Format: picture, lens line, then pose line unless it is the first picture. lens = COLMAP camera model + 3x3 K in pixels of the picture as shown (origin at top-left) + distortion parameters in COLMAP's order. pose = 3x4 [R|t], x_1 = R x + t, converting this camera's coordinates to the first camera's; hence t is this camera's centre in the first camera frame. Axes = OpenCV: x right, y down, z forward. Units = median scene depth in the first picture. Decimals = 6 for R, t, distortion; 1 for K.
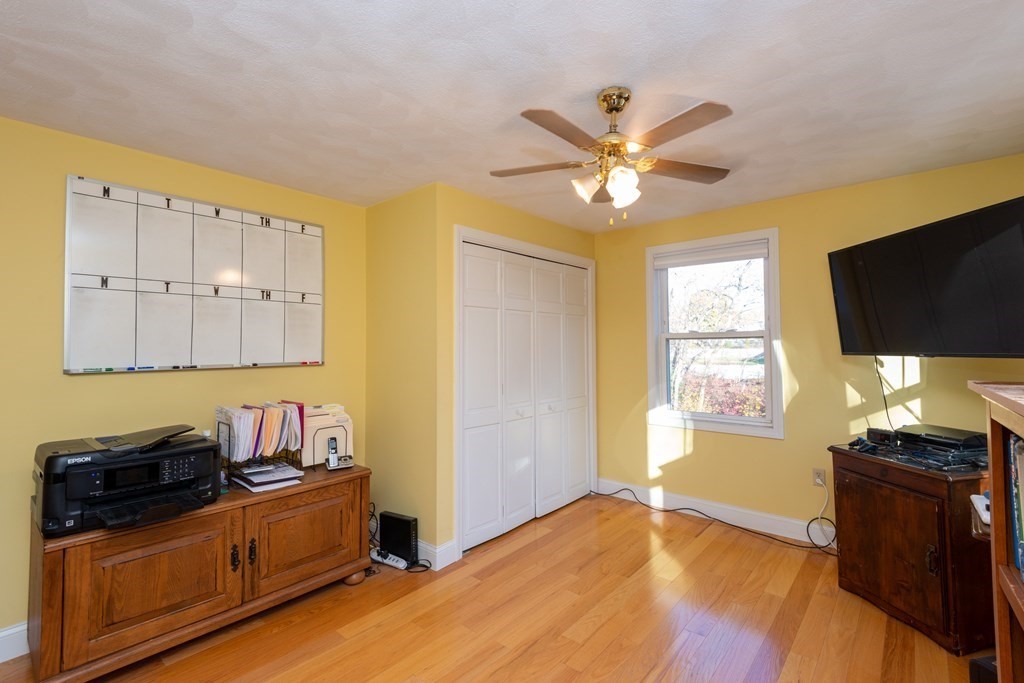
lens RADIAL K [[468.2, 0, 513.2], [0, 468.2, 342.3], [0, 0, 1]] dist [0.025100, -0.000161]
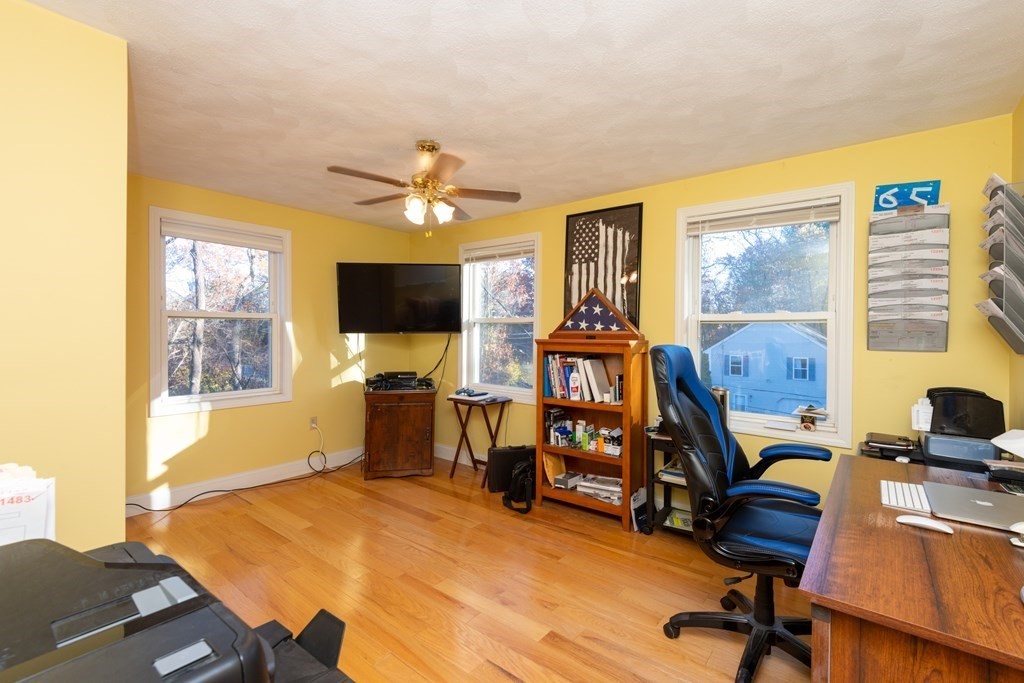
lens RADIAL K [[468.2, 0, 512.9], [0, 468.2, 337.3], [0, 0, 1]] dist [0.025100, -0.000161]
pose [[-0.036895, -0.003234, 0.999314, -0.732440], [-0.013876, 0.999900, 0.002723, 0.026550], [-0.999223, -0.013766, -0.036937, 0.481974]]
